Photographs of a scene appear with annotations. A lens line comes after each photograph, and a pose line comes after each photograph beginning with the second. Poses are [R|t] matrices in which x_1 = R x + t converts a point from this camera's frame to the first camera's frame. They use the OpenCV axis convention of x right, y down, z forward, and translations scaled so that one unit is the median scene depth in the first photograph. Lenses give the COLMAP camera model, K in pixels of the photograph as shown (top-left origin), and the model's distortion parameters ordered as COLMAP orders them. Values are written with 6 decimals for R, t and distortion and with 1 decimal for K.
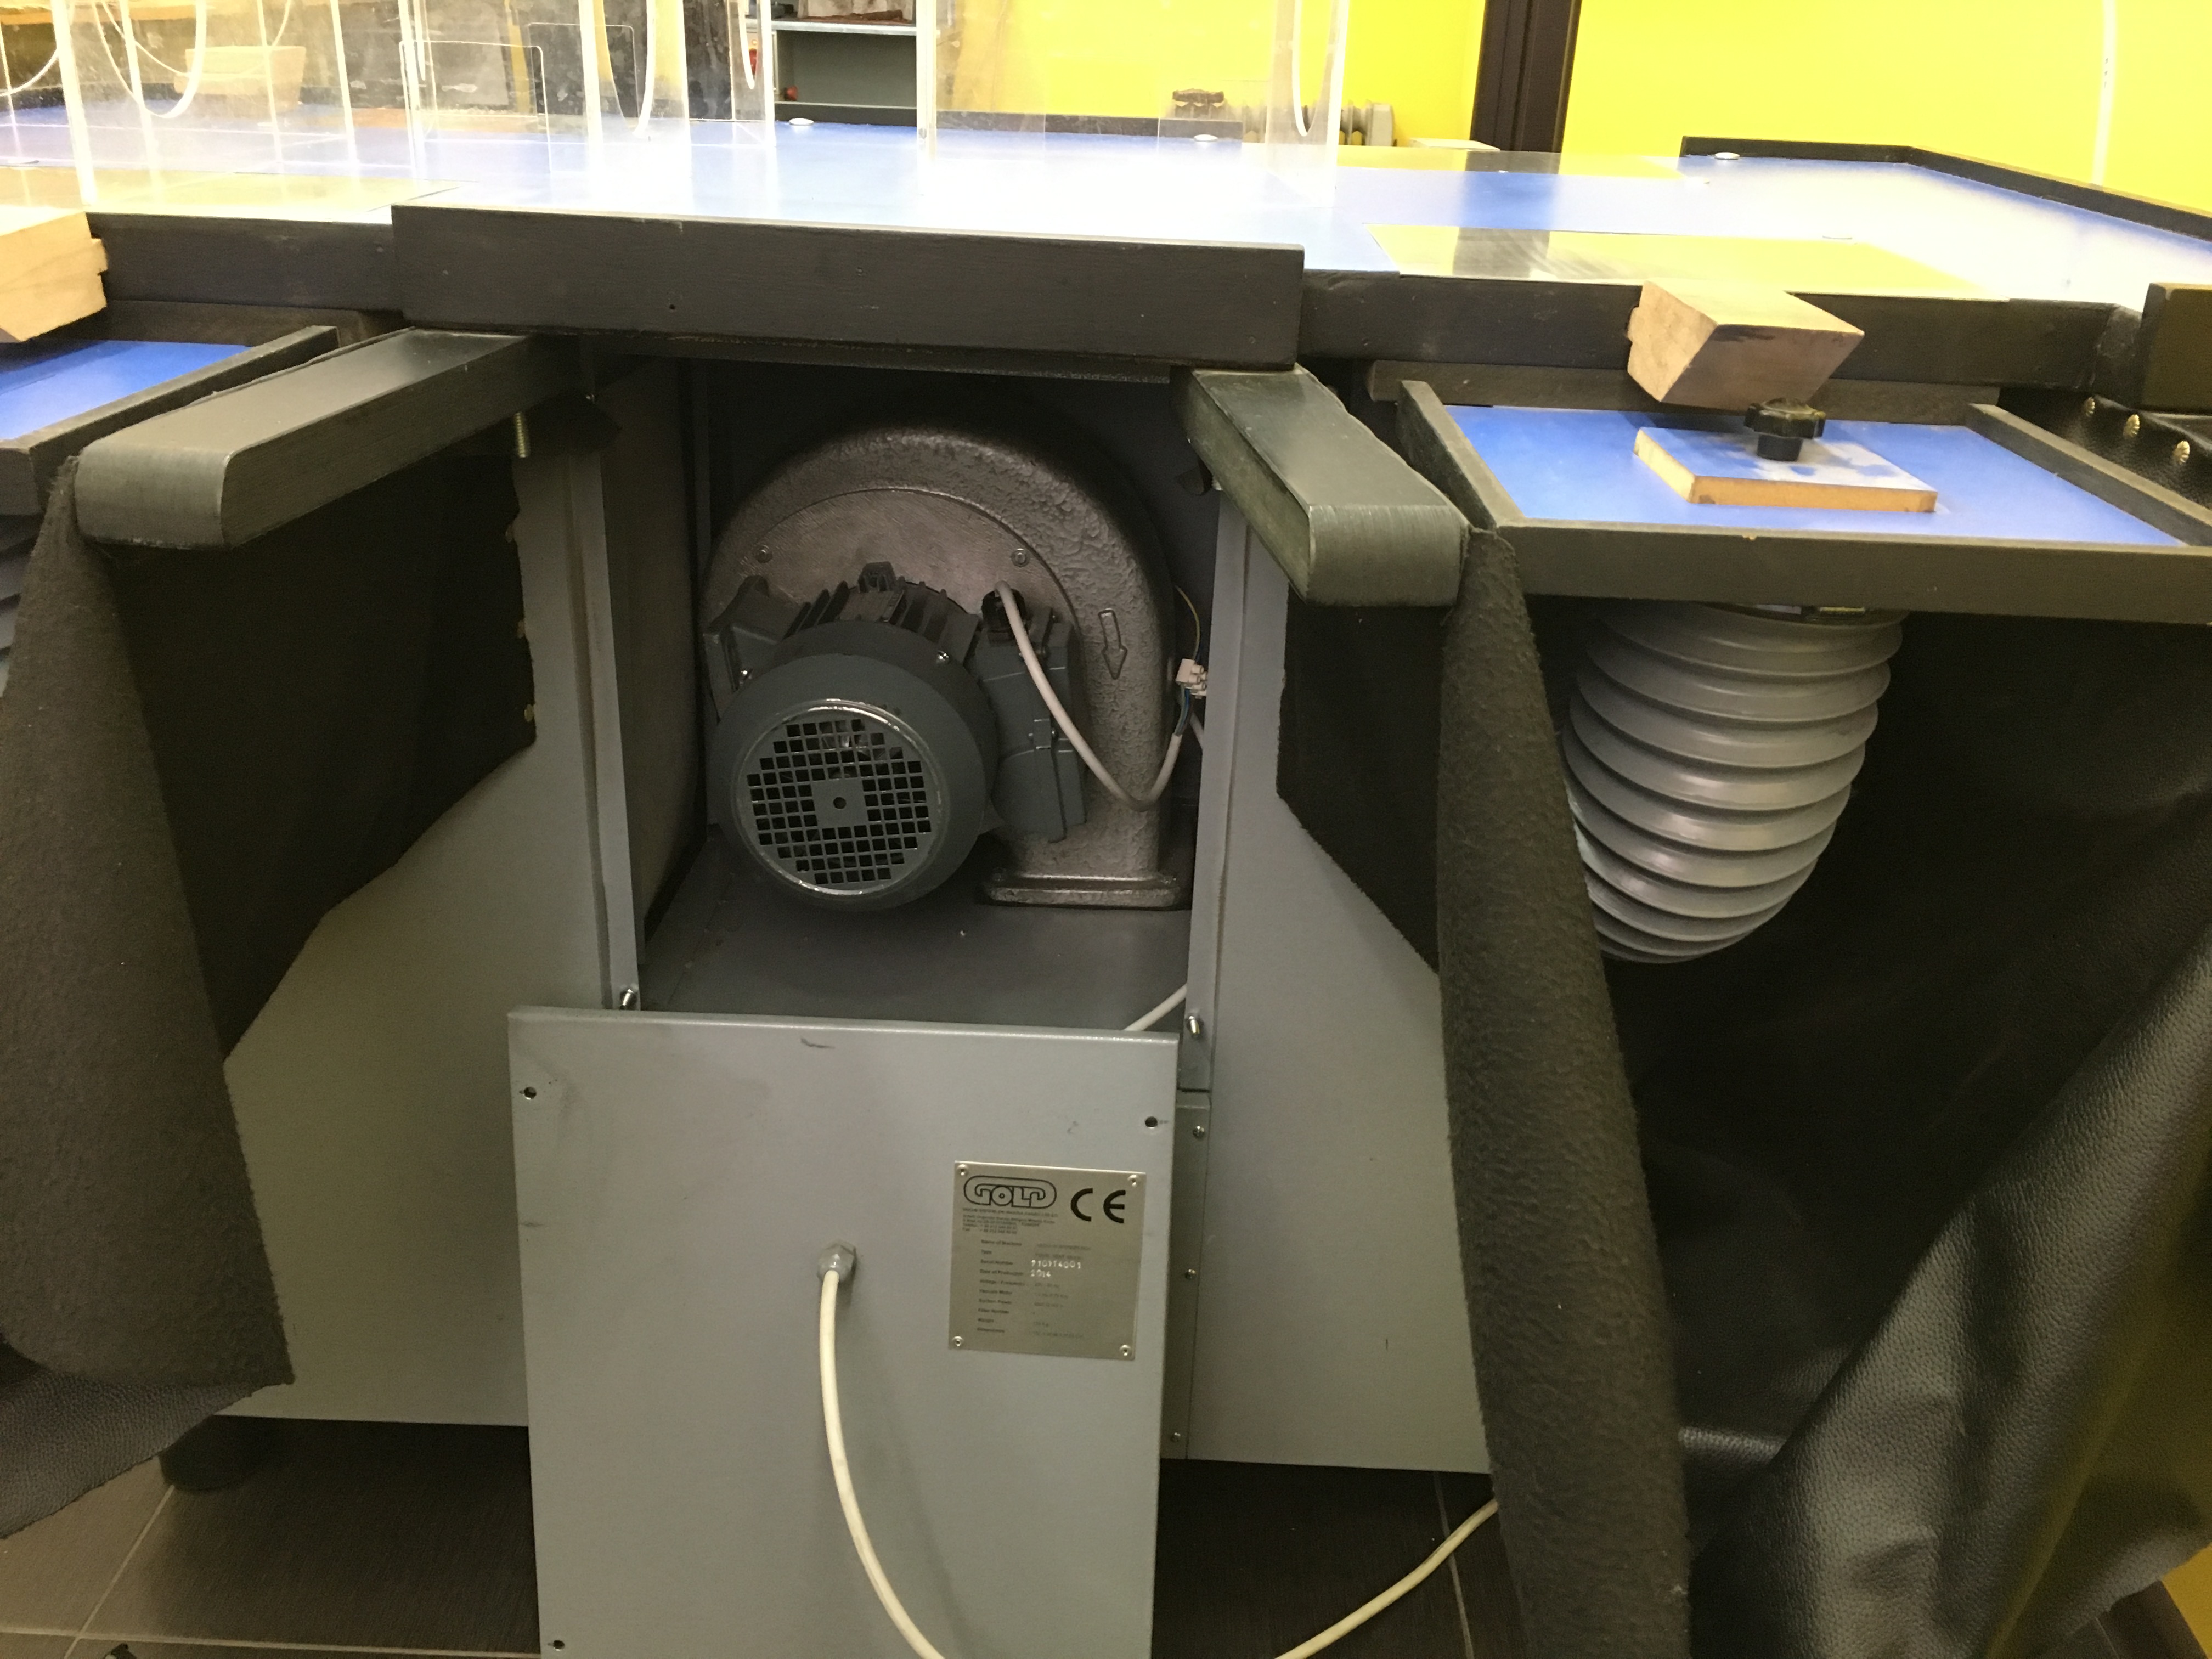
lens RADIAL K [[1900.3, 0, 1105.8], [0, 1900.3, 829.5], [0, 0, 1]] dist [0.007875, -0.042667]
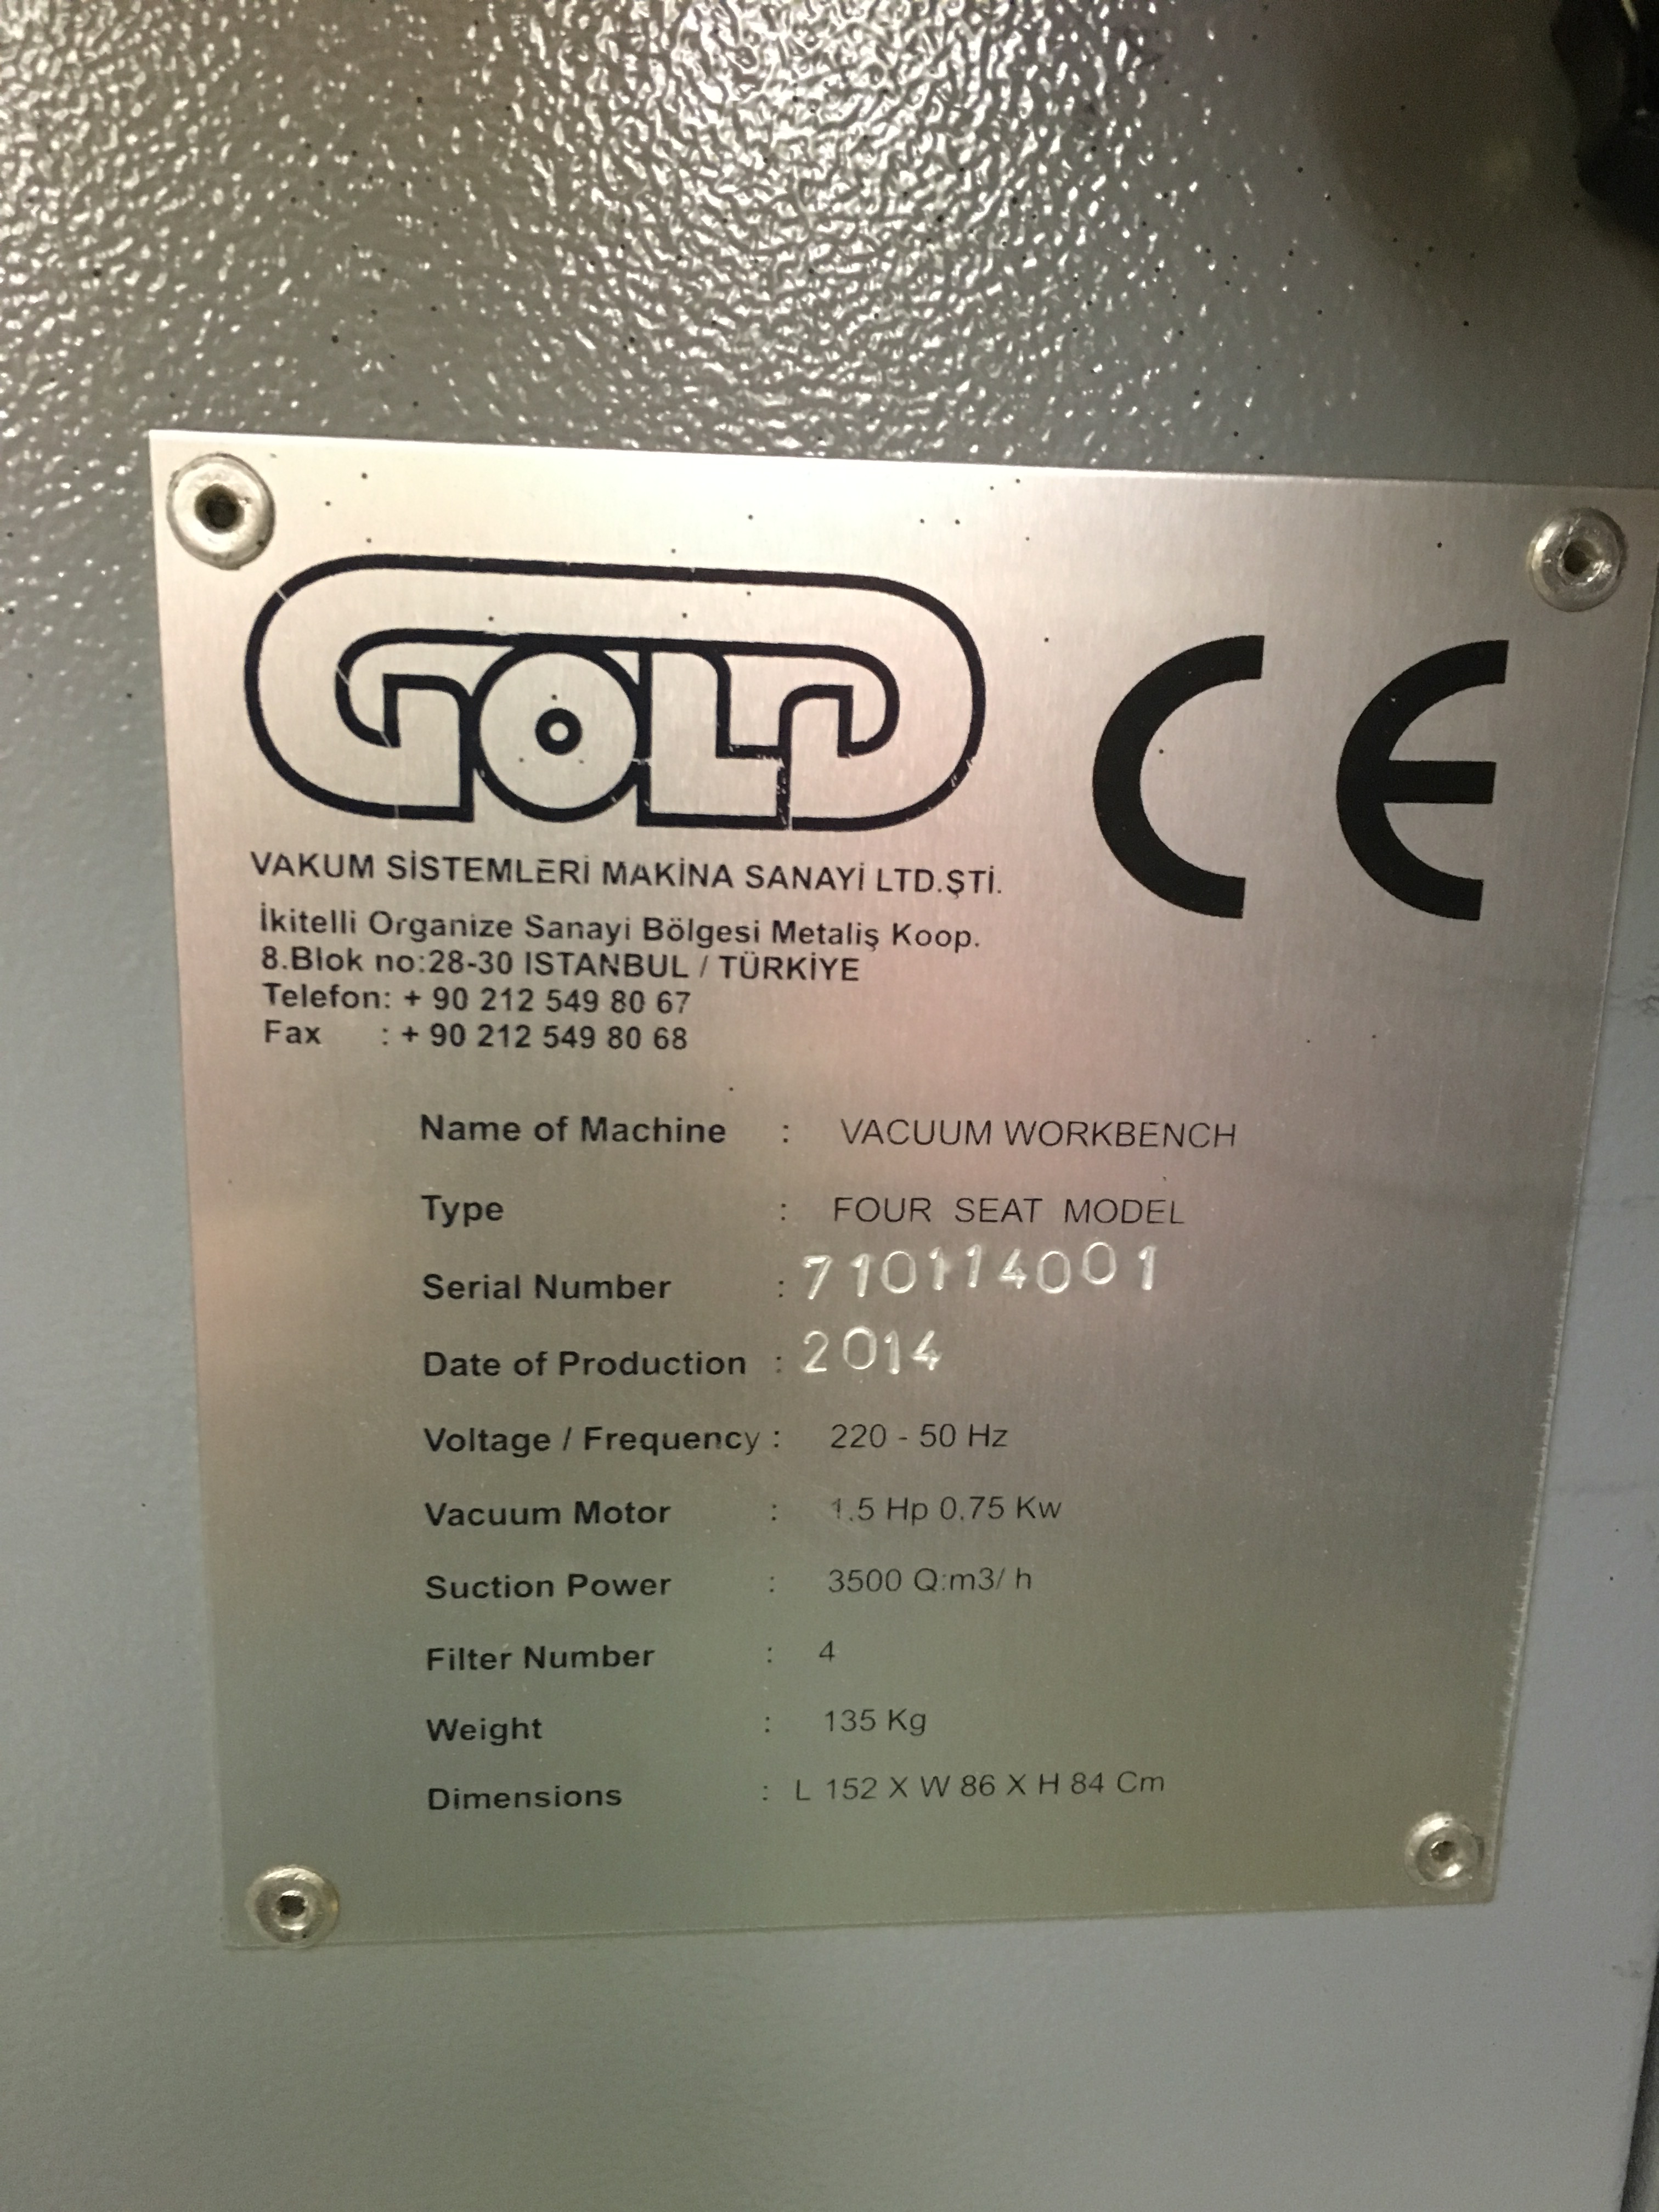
lens RADIAL K [[1900.3, 0, 828.2], [0, 1900.3, 1106.1], [0, 0, 1]] dist [0.007875, -0.042667]
pose [[0.992624, -0.054887, 0.108095, -0.051768], [0.057209, 0.998191, -0.018499, 0.220494], [-0.106884, 0.024547, 0.993968, 0.871619]]
